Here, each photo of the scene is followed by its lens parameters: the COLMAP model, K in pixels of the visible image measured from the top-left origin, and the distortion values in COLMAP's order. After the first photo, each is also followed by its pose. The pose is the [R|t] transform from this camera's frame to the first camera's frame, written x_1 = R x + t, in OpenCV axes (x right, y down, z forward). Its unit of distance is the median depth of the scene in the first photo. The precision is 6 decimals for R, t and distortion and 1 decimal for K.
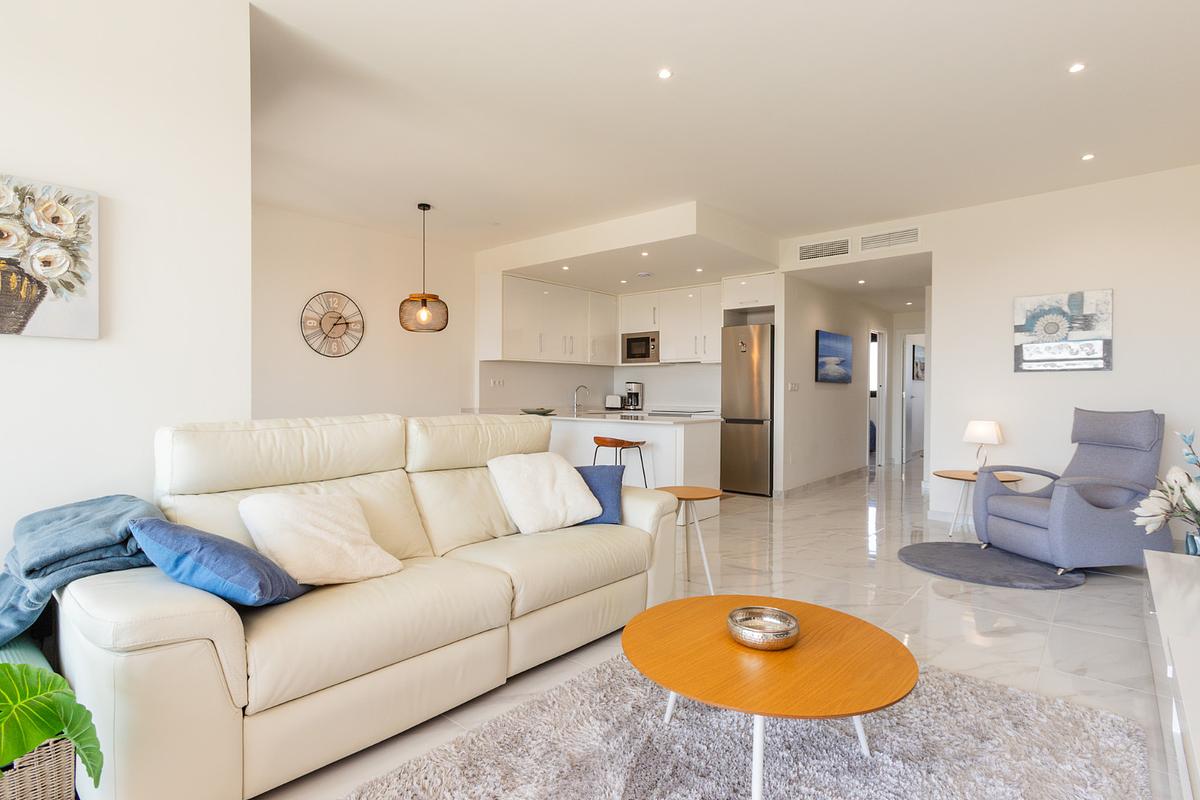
lens RADIAL K [[596.3, 0, 604.1], [0, 596.3, 402.5], [0, 0, 1]] dist [-0.021630, 0.017215]
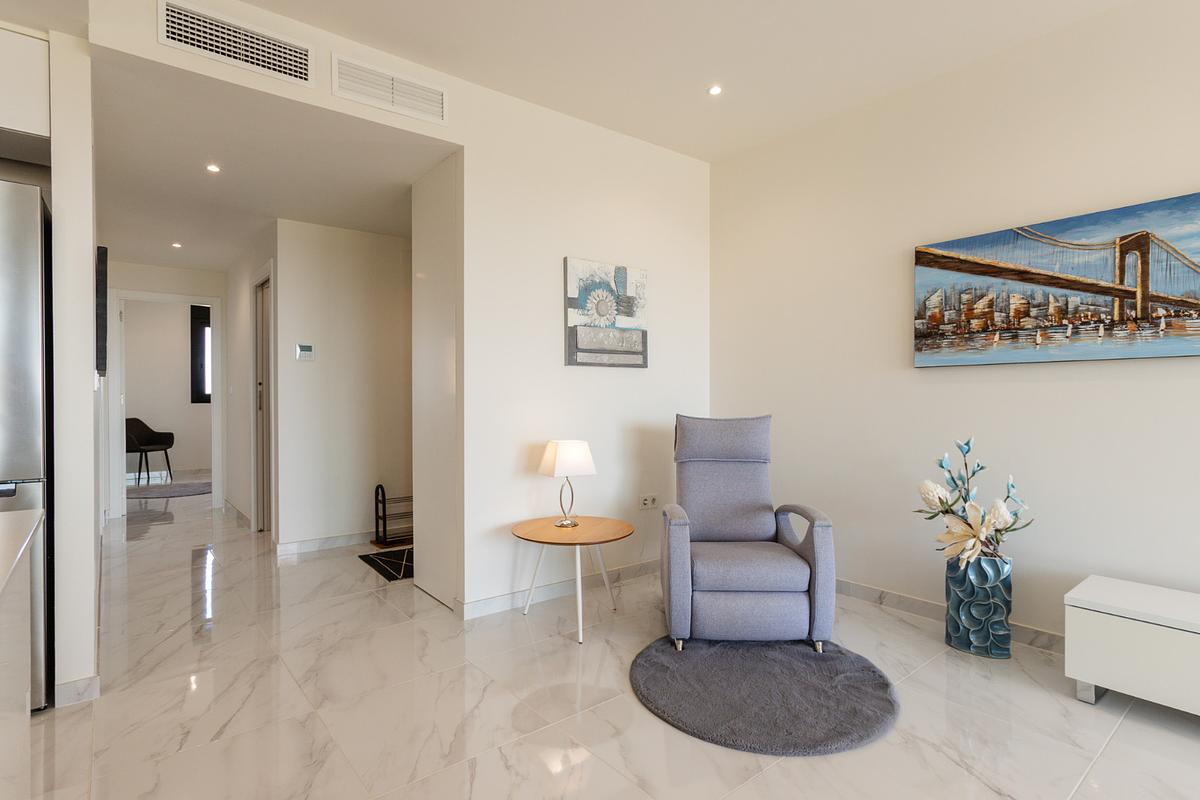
lens RADIAL K [[596.3, 0, 604.1], [0, 596.3, 402.5], [0, 0, 1]] dist [-0.021630, 0.017215]
pose [[0.199951, -0.010459, 0.979750, 0.024471], [0.018265, 0.999809, 0.006946, -0.012612], [-0.979636, 0.016506, 0.200104, 0.859596]]
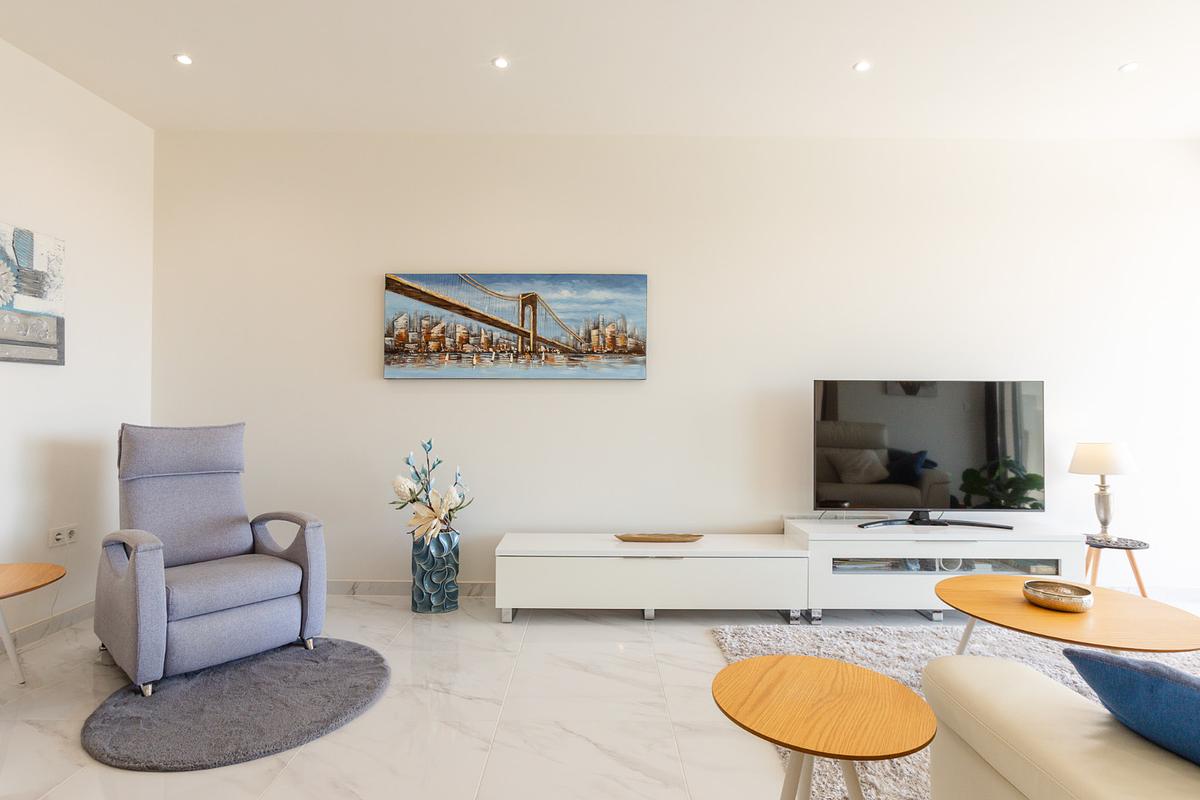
lens RADIAL K [[610.7, 0, 601.4], [0, 610.7, 405.1], [0, 0, 1]] dist [-0.044966, 0.018914]
pose [[-0.643525, -0.004724, 0.765410, -0.024619], [0.006616, 0.999909, 0.011734, -0.014160], [-0.765396, 0.012615, -0.643436, 0.933865]]
